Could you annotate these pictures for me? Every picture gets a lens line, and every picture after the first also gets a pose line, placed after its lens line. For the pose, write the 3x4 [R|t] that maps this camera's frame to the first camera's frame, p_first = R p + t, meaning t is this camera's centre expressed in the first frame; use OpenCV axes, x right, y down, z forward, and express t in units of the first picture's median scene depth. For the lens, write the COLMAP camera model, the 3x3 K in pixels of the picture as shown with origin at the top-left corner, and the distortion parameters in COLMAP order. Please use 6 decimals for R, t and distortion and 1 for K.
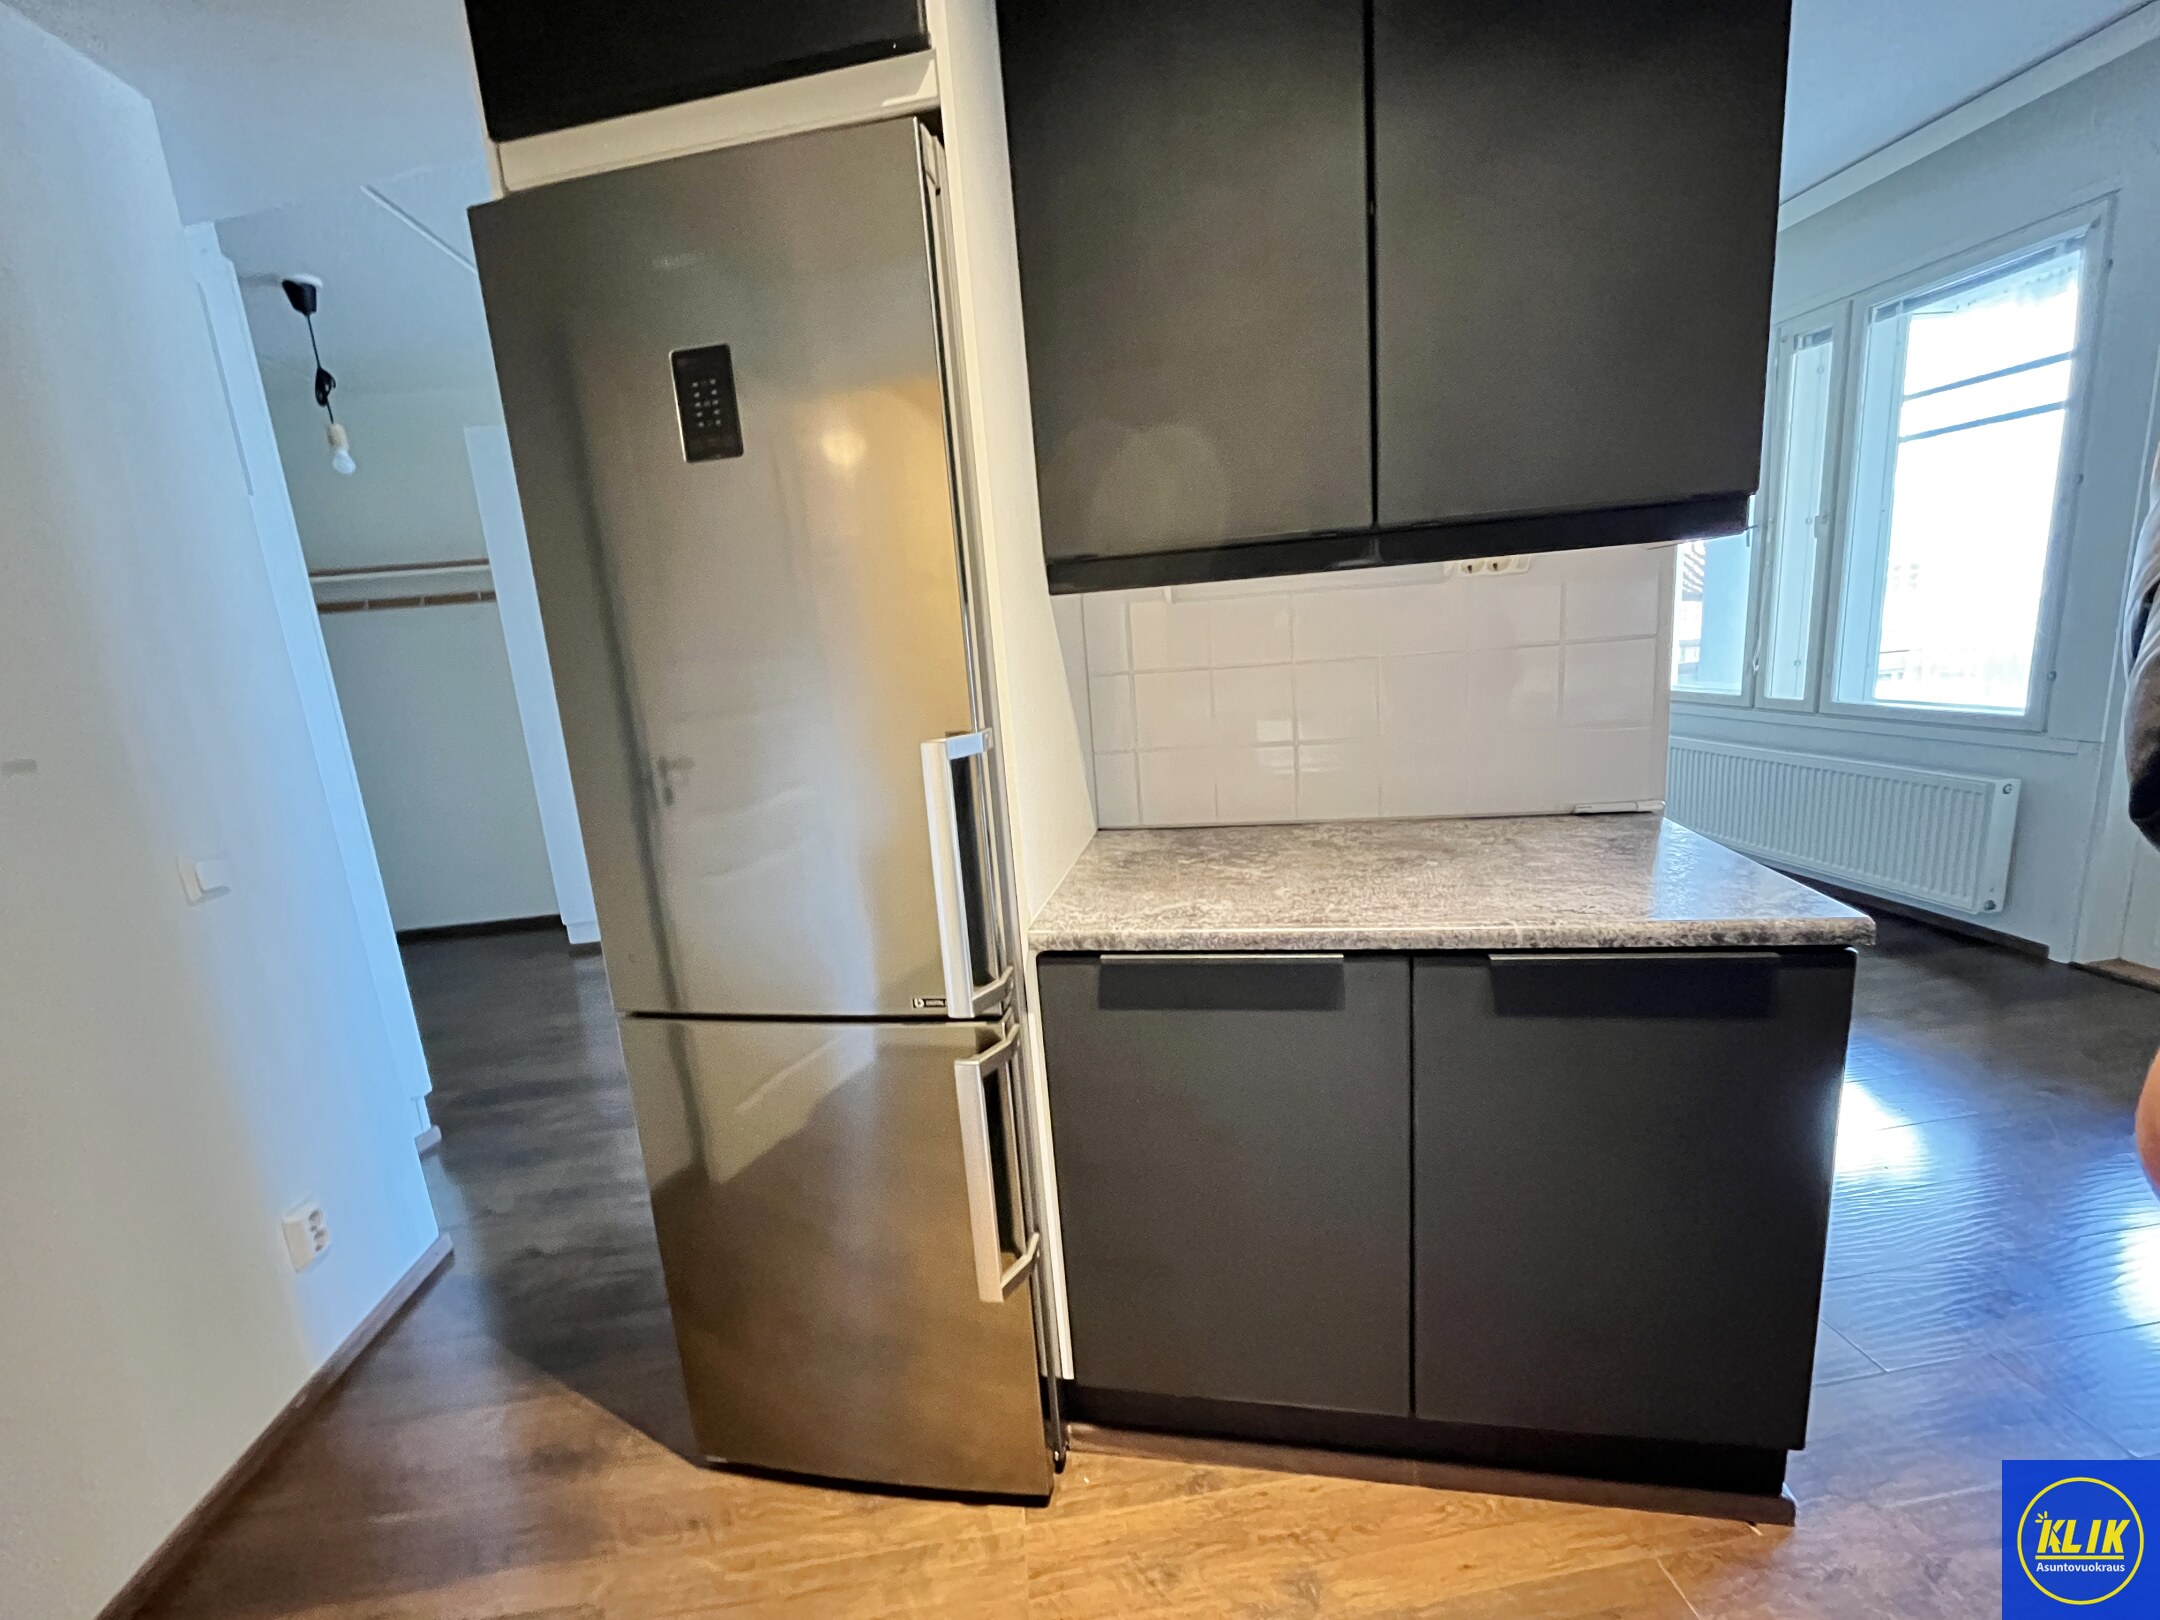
lens RADIAL K [[875.9, 0, 1080.0], [0, 875.9, 810.0], [0, 0, 1]] dist [-0.003704, -0.000099]
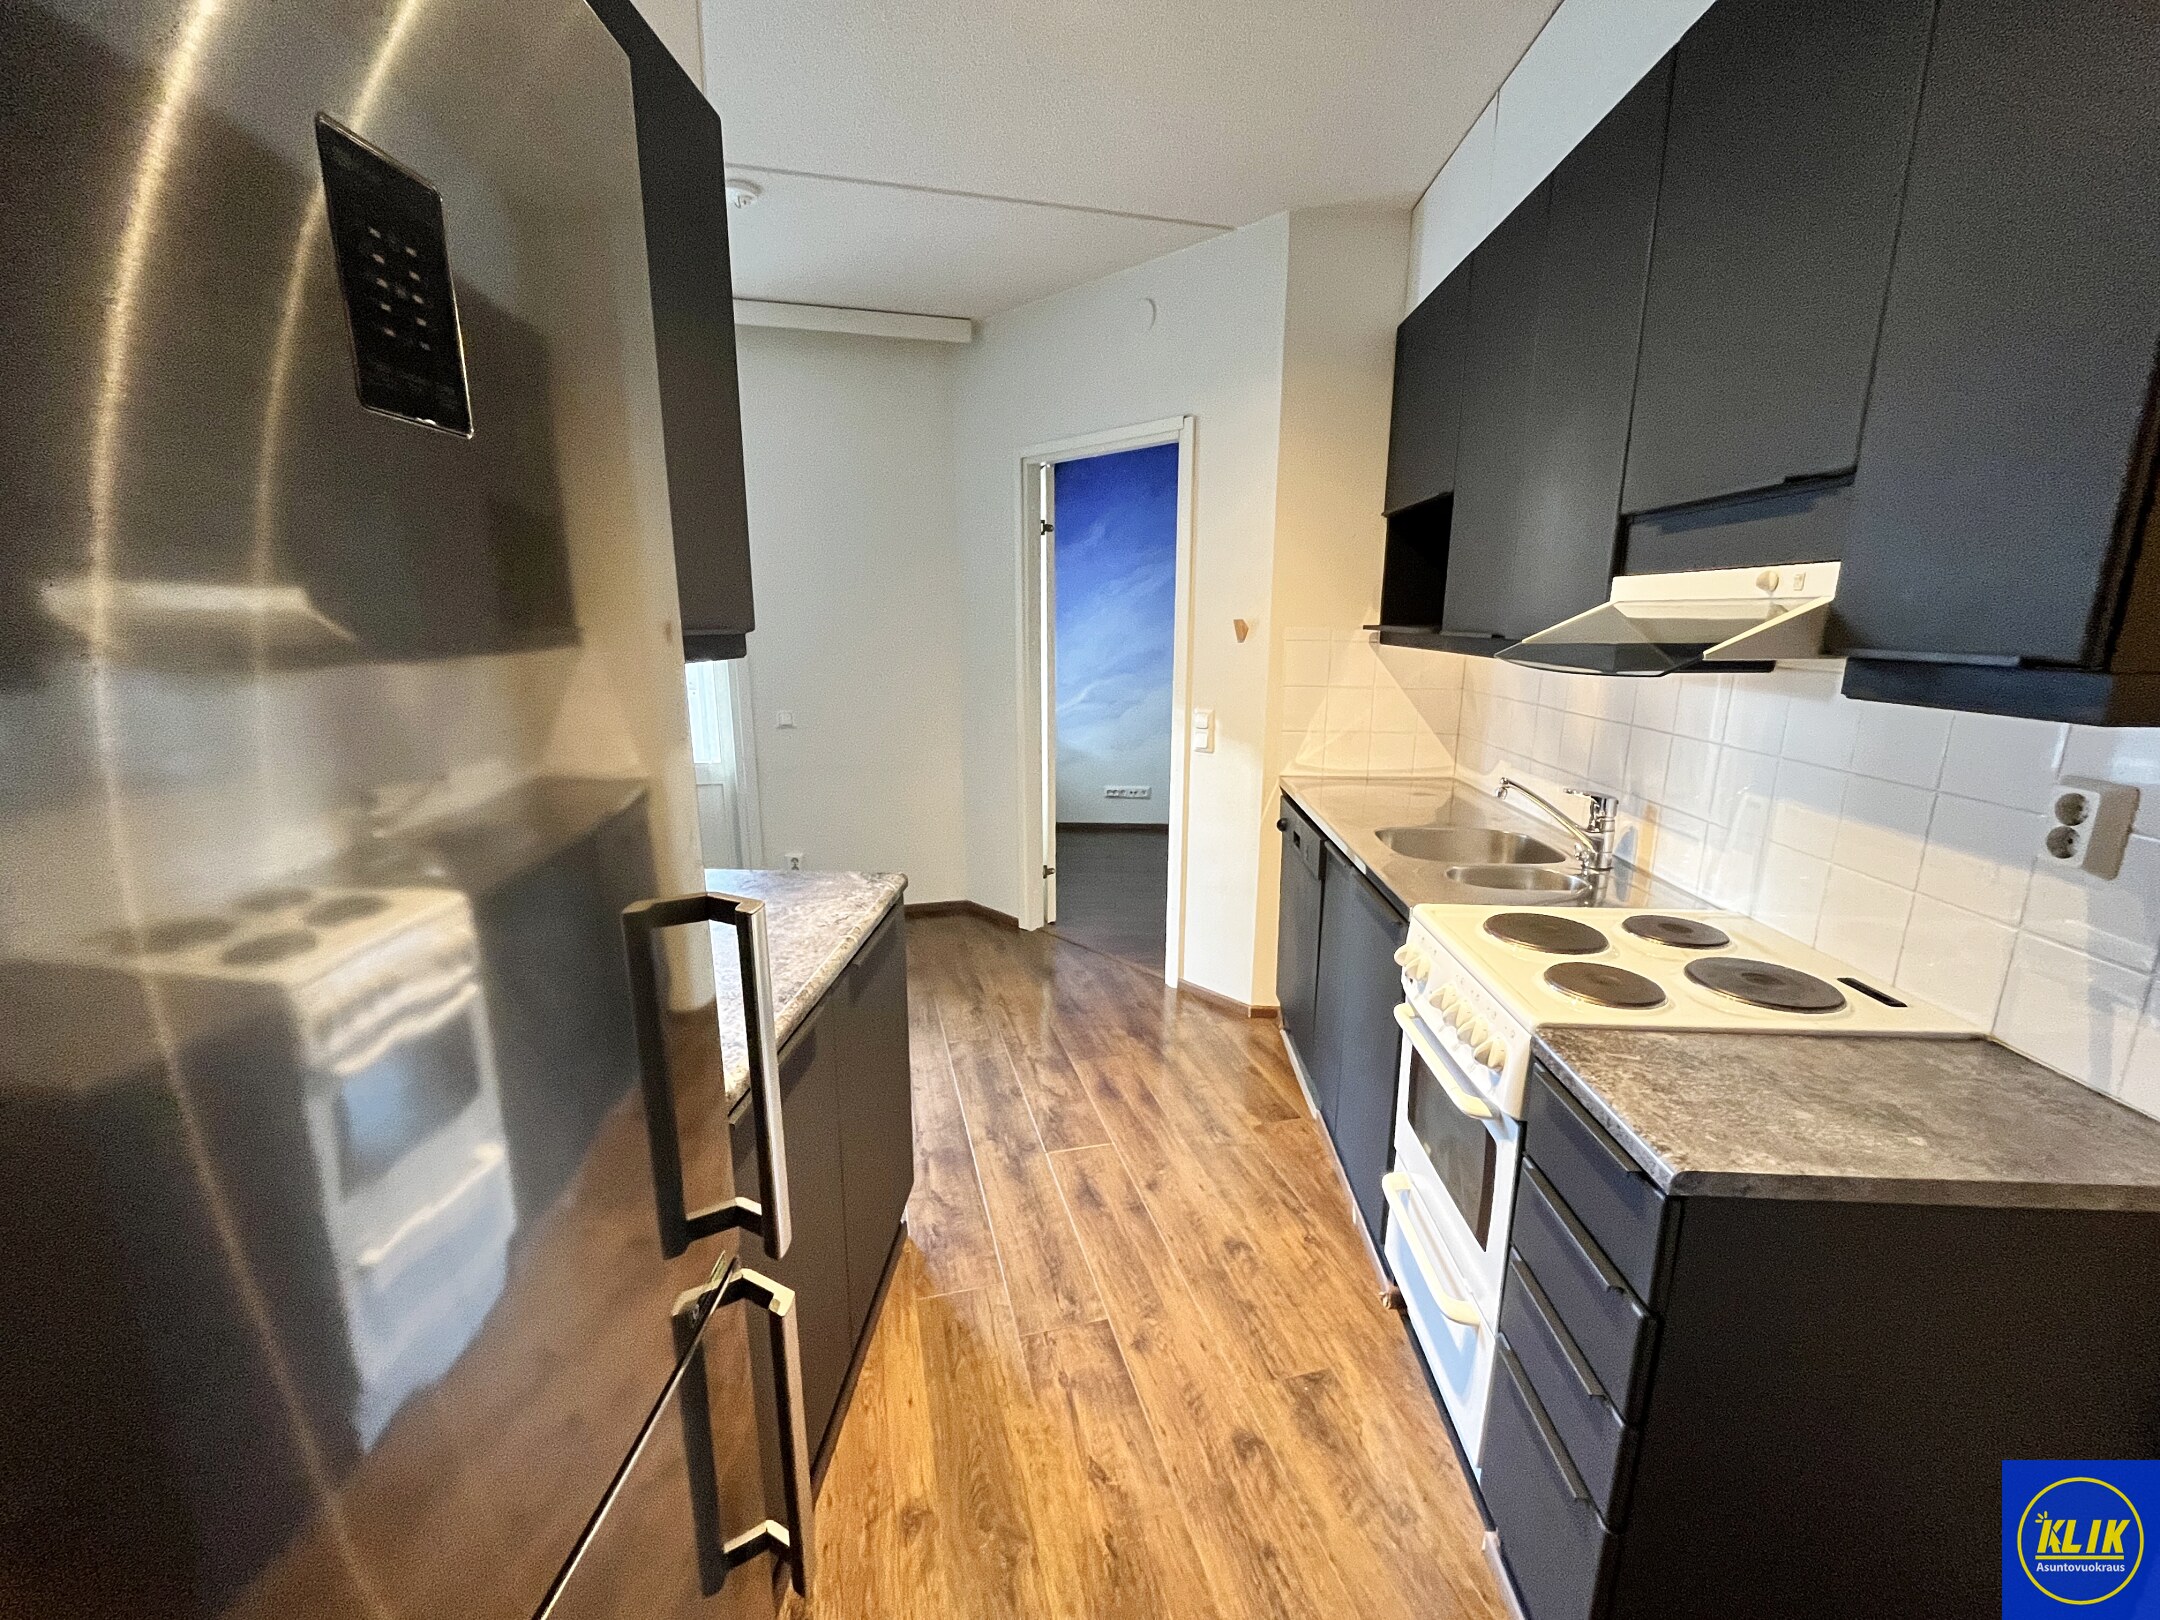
lens RADIAL K [[875.9, 0, 1080.0], [0, 875.9, 810.0], [0, 0, 1]] dist [-0.003704, -0.000099]
pose [[-0.142286, -0.137134, 0.980280, -0.683195], [0.198312, 0.966327, 0.163967, -0.169159], [-0.969756, 0.217732, -0.110299, 0.582263]]
